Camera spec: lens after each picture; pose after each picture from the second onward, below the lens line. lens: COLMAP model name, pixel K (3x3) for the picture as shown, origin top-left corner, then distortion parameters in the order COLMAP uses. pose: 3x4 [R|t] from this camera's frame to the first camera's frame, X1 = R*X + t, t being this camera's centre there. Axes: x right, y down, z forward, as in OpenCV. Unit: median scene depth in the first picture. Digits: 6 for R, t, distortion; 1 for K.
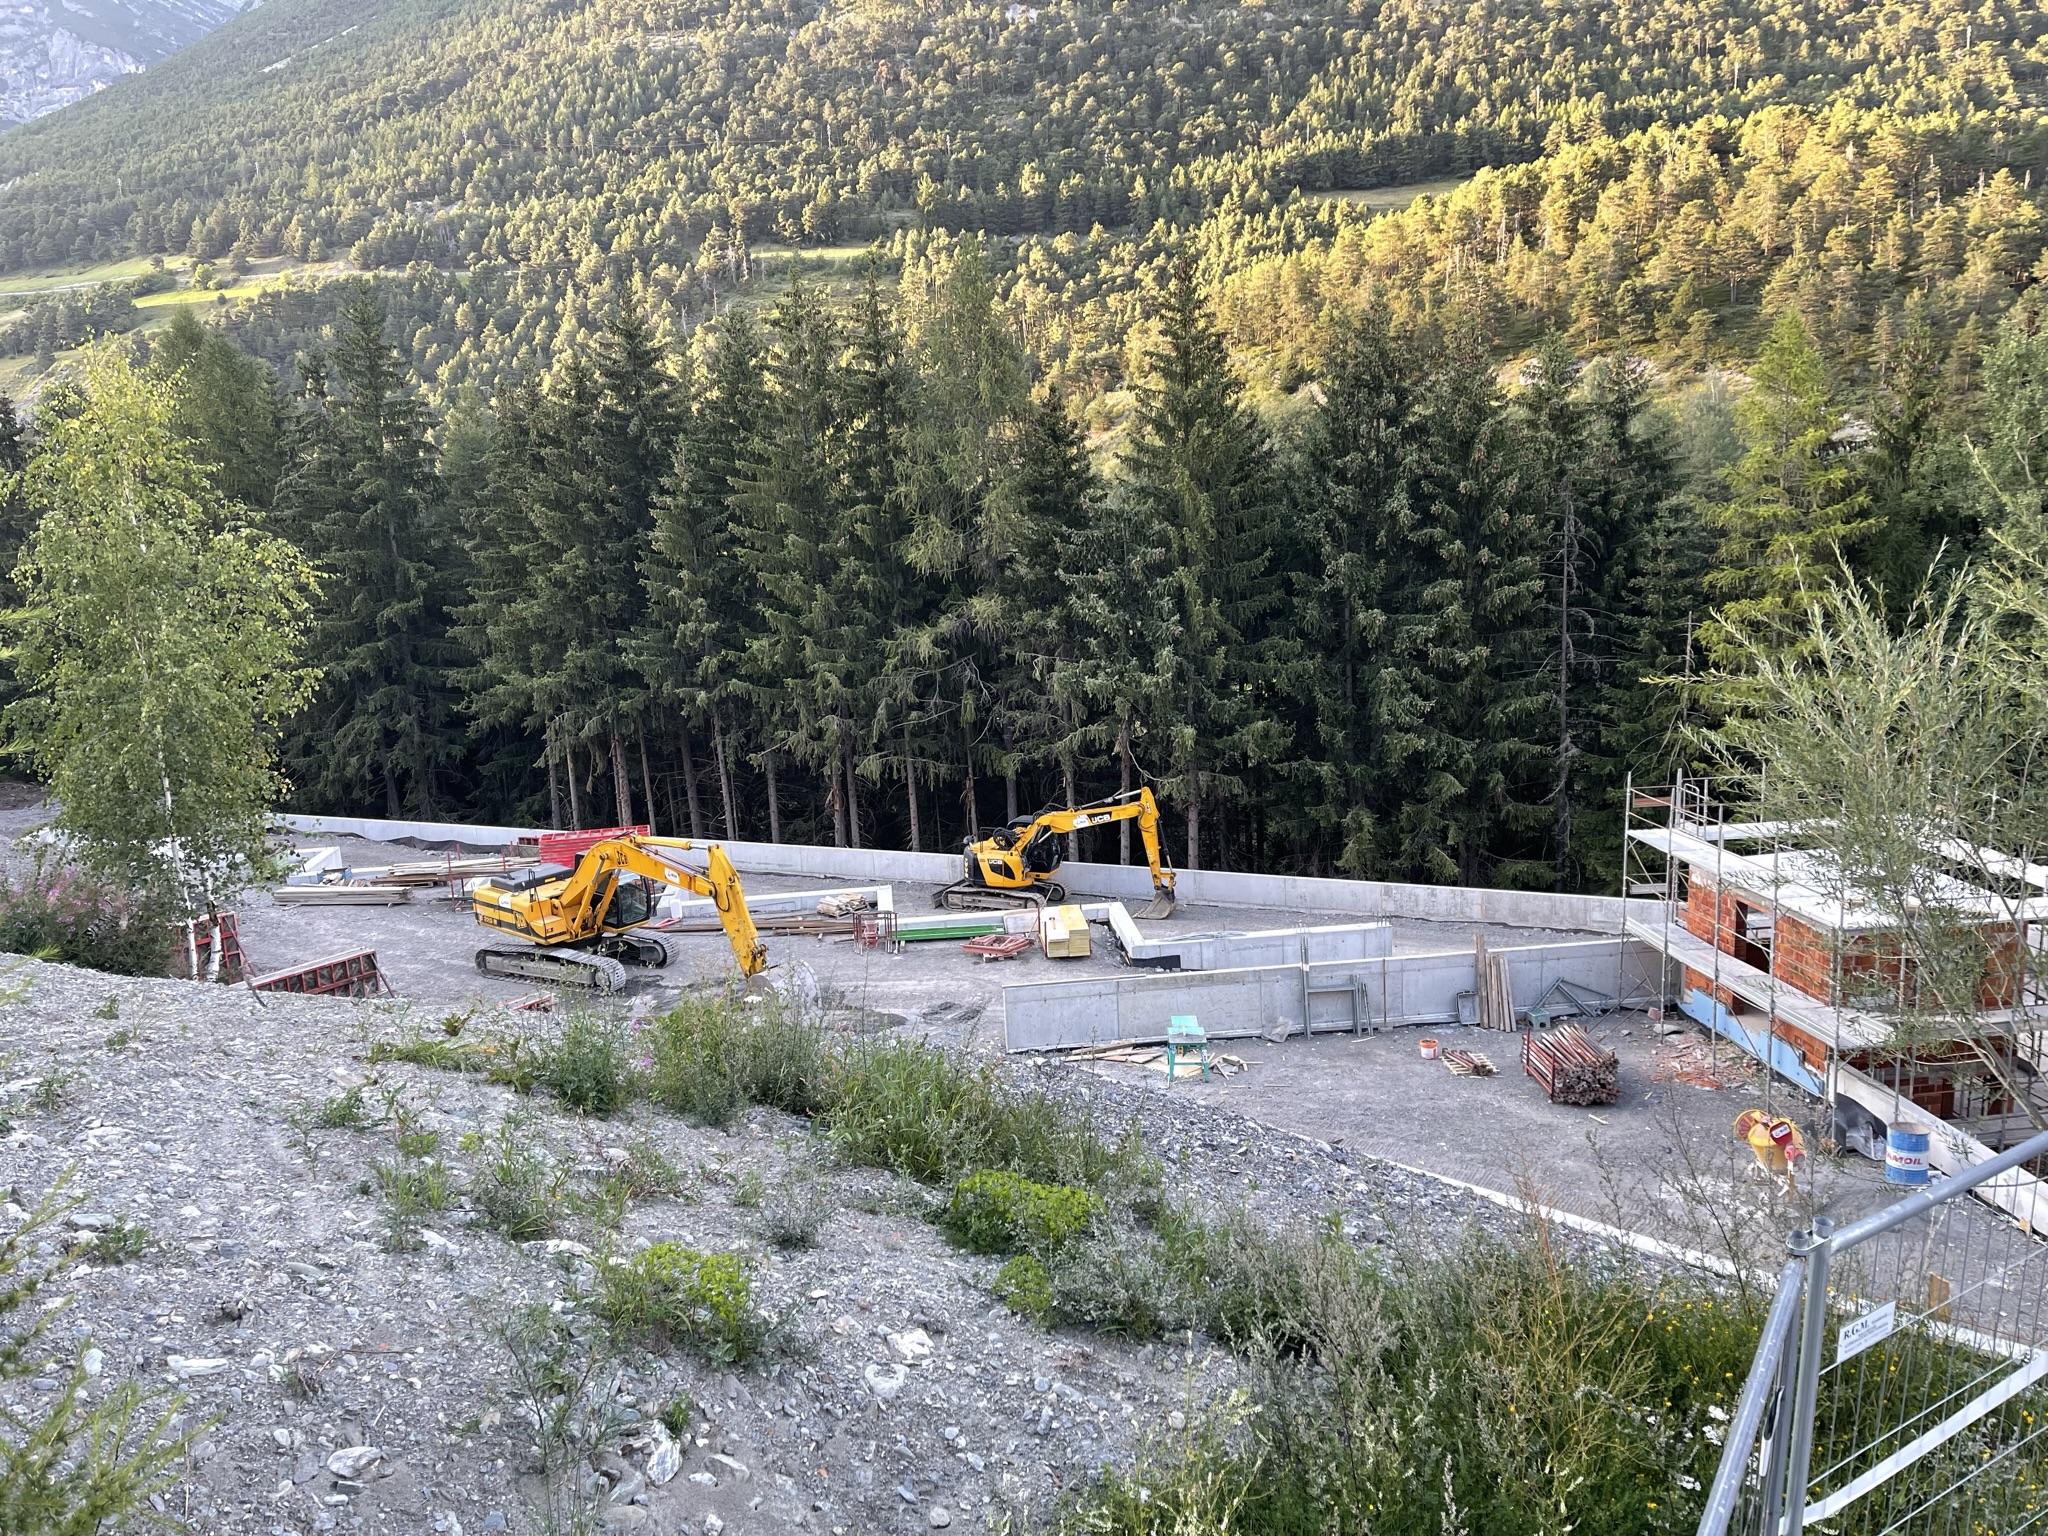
lens RADIAL K [[1484.9, 0, 1023.7], [0, 1484.9, 843.4], [0, 0, 1]] dist [0.010590, -0.039252]
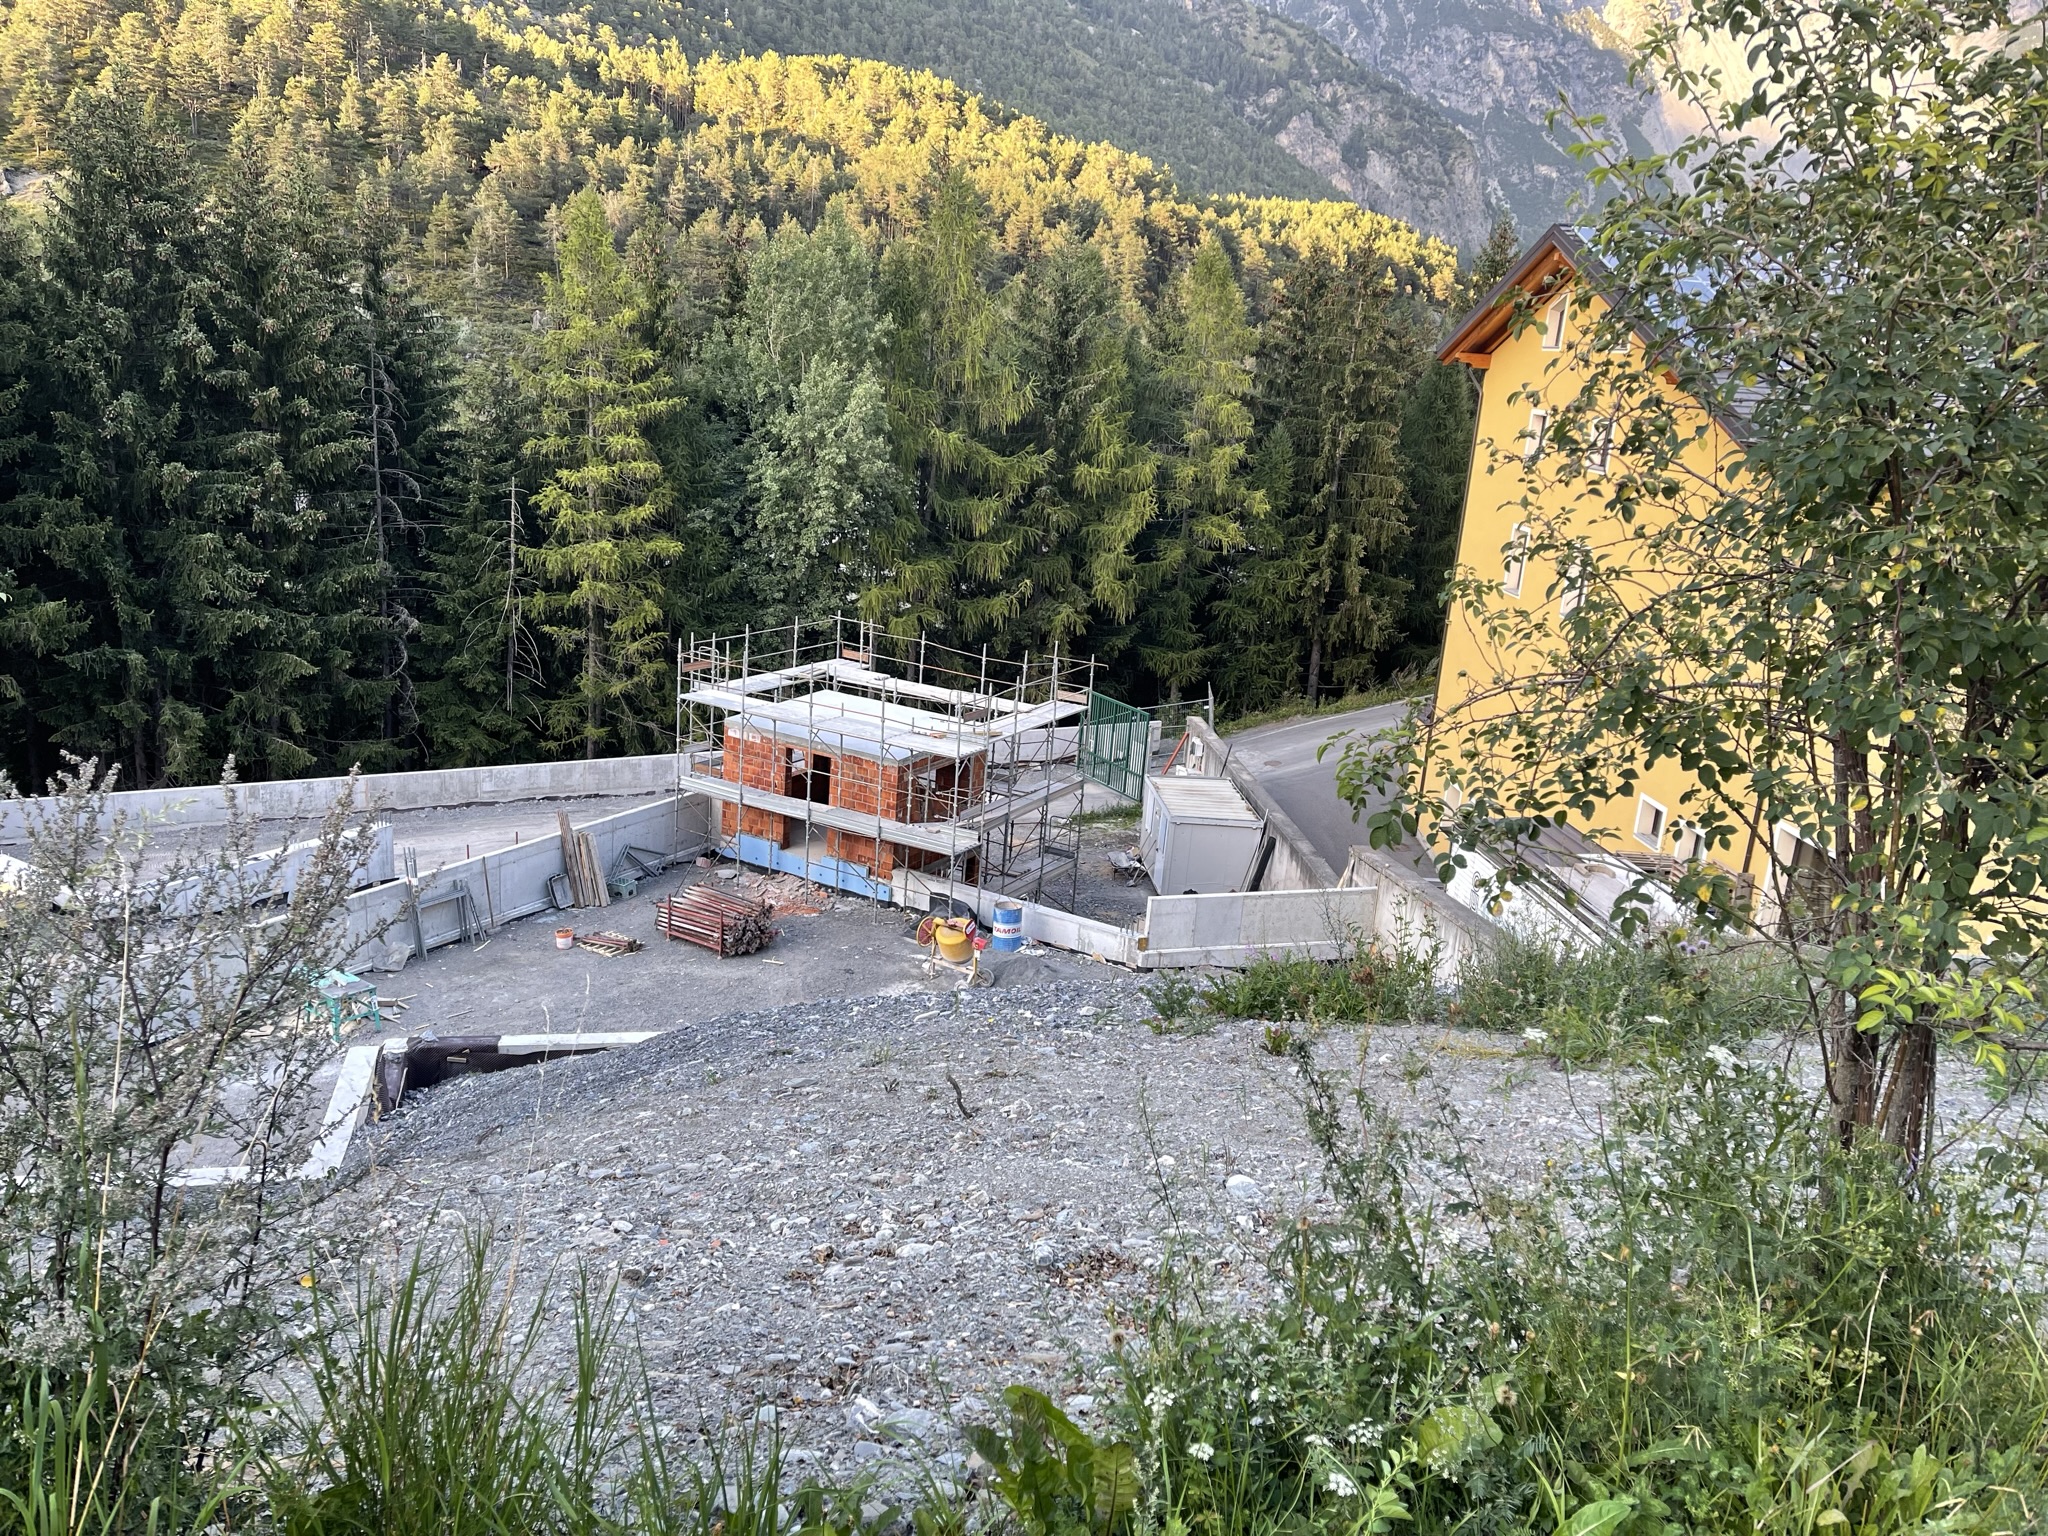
lens RADIAL K [[1559.6, 0, 929.7], [0, 1559.6, 767.1], [0, 0, 1]] dist [0.080583, -0.120308]
pose [[0.585374, -0.122737, 0.801419, -0.244665], [0.096537, 0.991994, 0.081411, -0.018971], [-0.804996, 0.029710, 0.592536, 0.136582]]
